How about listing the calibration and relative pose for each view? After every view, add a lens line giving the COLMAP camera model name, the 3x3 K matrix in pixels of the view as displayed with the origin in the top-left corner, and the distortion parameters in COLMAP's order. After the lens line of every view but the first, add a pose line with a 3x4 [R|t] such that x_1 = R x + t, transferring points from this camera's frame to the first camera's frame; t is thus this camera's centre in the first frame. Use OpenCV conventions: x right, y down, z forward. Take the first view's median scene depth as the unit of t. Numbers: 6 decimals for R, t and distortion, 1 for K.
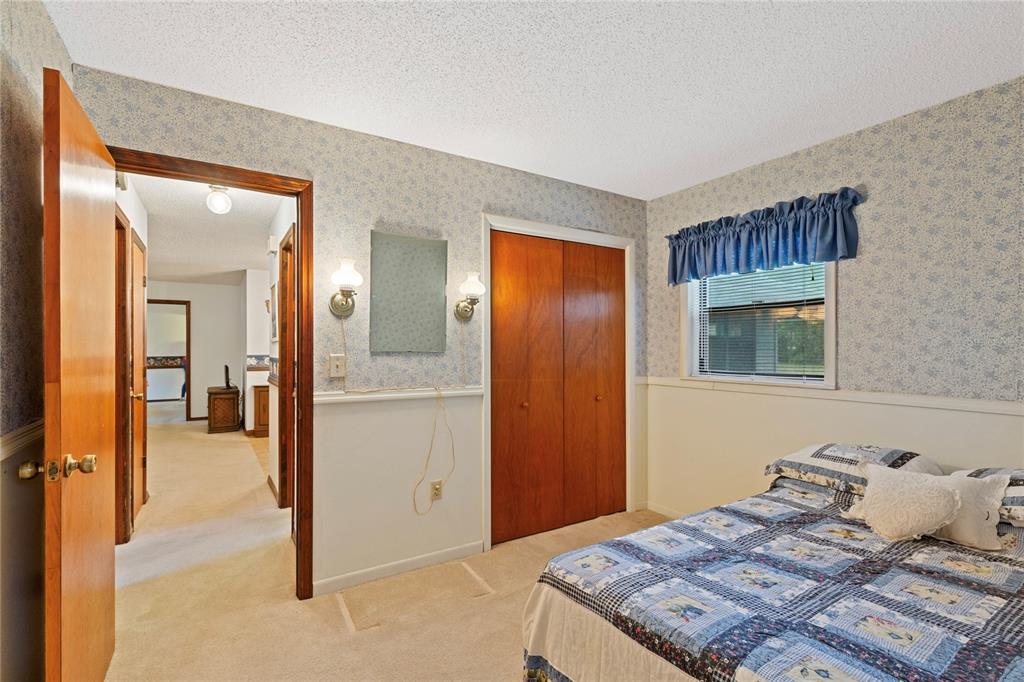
lens RADIAL K [[468.9, 0, 507.3], [0, 468.9, 348.9], [0, 0, 1]] dist [-0.000125, -0.000080]
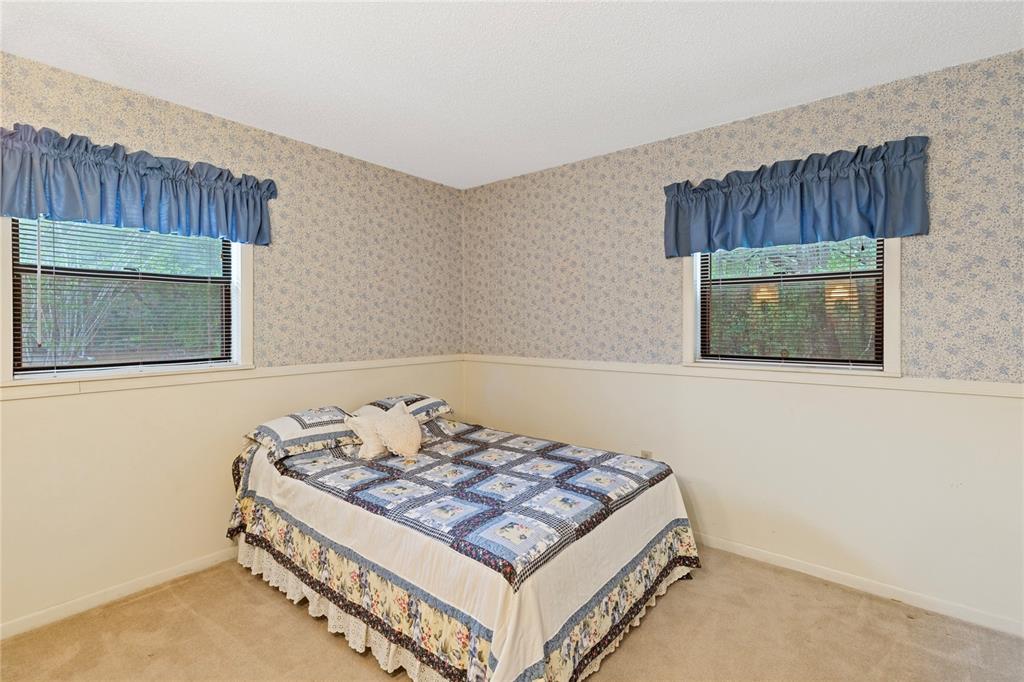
lens RADIAL K [[478.9, 0, 511.8], [0, 478.9, 330.1], [0, 0, 1]] dist [0.001521, 0.000147]
pose [[-0.326458, -0.009515, 0.945164, -0.733287], [0.004552, 0.999922, 0.011639, -0.011453], [-0.945201, 0.008102, -0.326389, 1.205442]]
